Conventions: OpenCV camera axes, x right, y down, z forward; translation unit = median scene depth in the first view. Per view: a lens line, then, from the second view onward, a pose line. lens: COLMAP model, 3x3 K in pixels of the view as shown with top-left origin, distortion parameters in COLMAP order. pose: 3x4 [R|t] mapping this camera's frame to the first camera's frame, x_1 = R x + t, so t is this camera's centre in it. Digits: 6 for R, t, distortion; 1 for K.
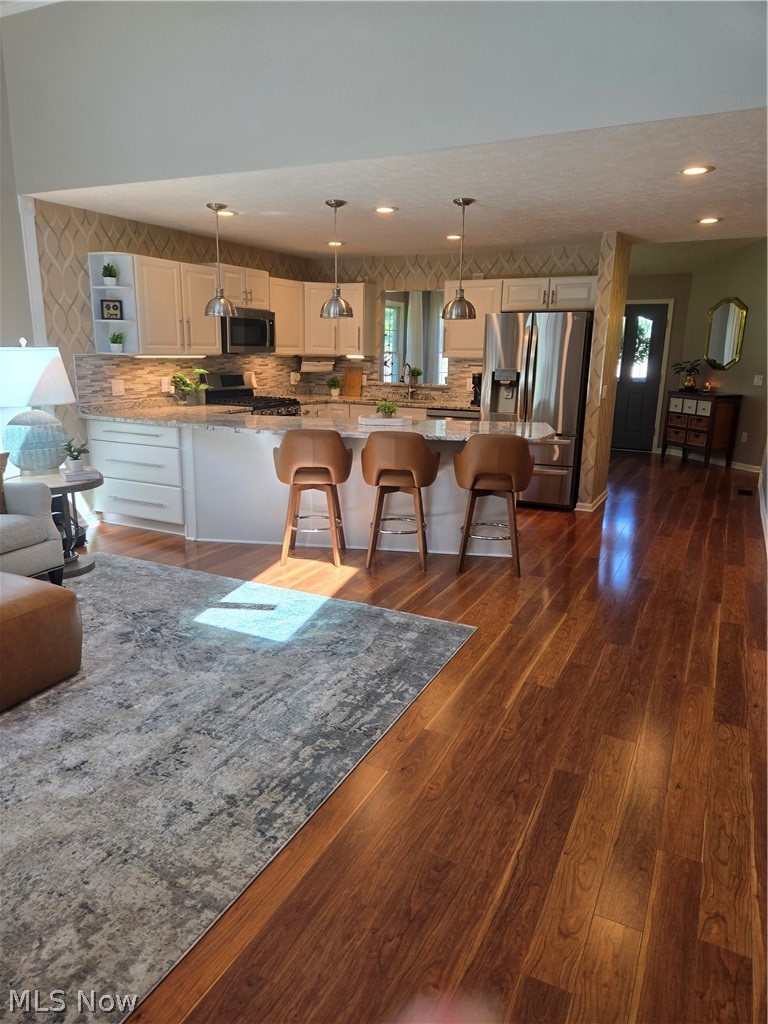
lens RADIAL K [[683.5, 0, 384.5], [0, 683.5, 513.0], [0, 0, 1]] dist [0.043071, -0.014362]
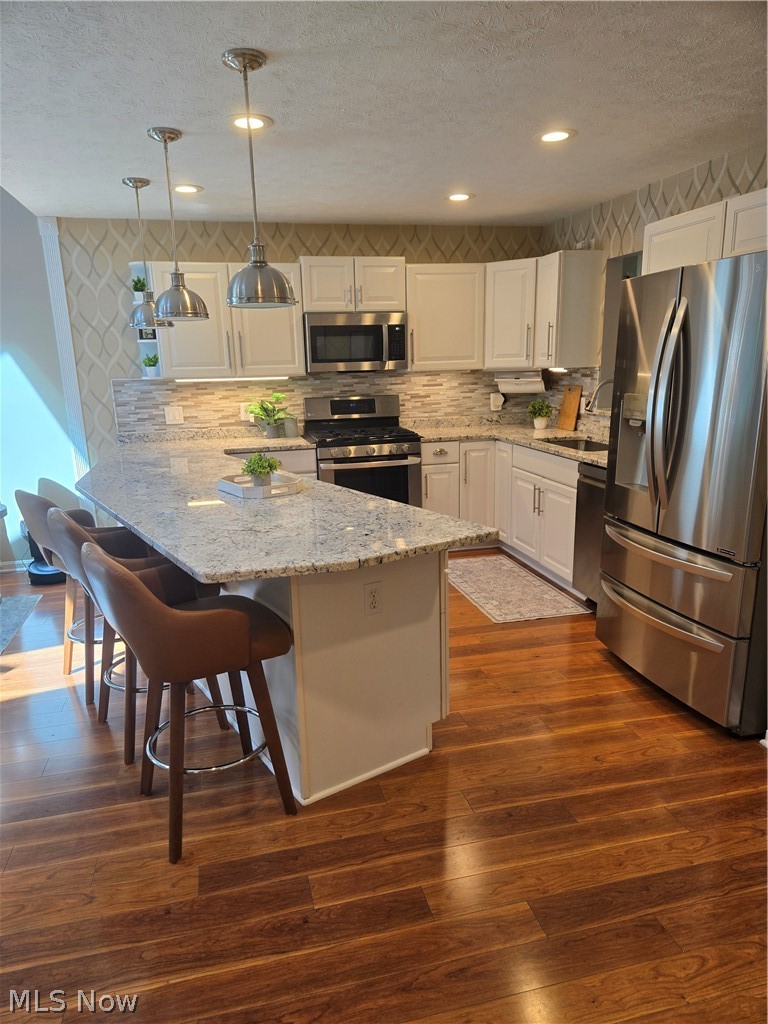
lens RADIAL K [[683.5, 0, 382.0], [0, 683.5, 535.2], [0, 0, 1]] dist [0.043071, -0.014362]
pose [[0.648532, 0.156183, -0.744992, 0.453736], [-0.143893, 0.986232, 0.081496, -0.132237], [0.747463, 0.054346, 0.662077, 0.584404]]
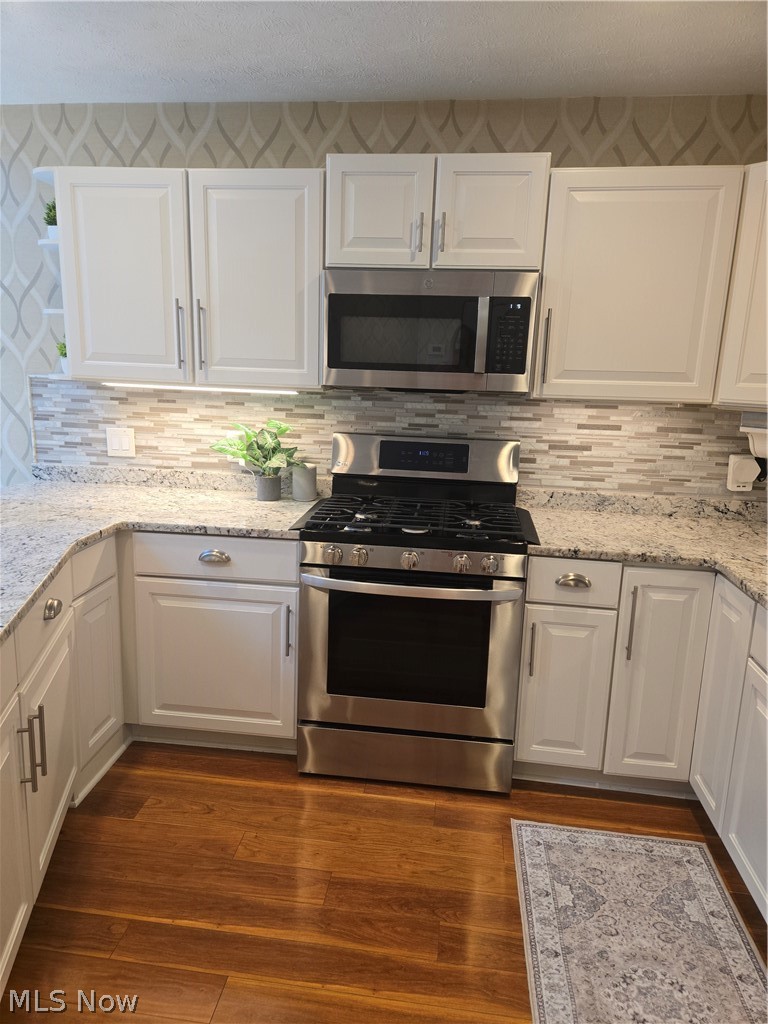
lens RADIAL K [[683.5, 0, 380.3], [0, 683.5, 510.8], [0, 0, 1]] dist [0.043071, -0.014362]
pose [[0.330416, 0.189236, -0.924670, 0.166169], [-0.250291, 0.962187, 0.107477, -0.224663], [0.910044, 0.195925, 0.365286, 0.944127]]
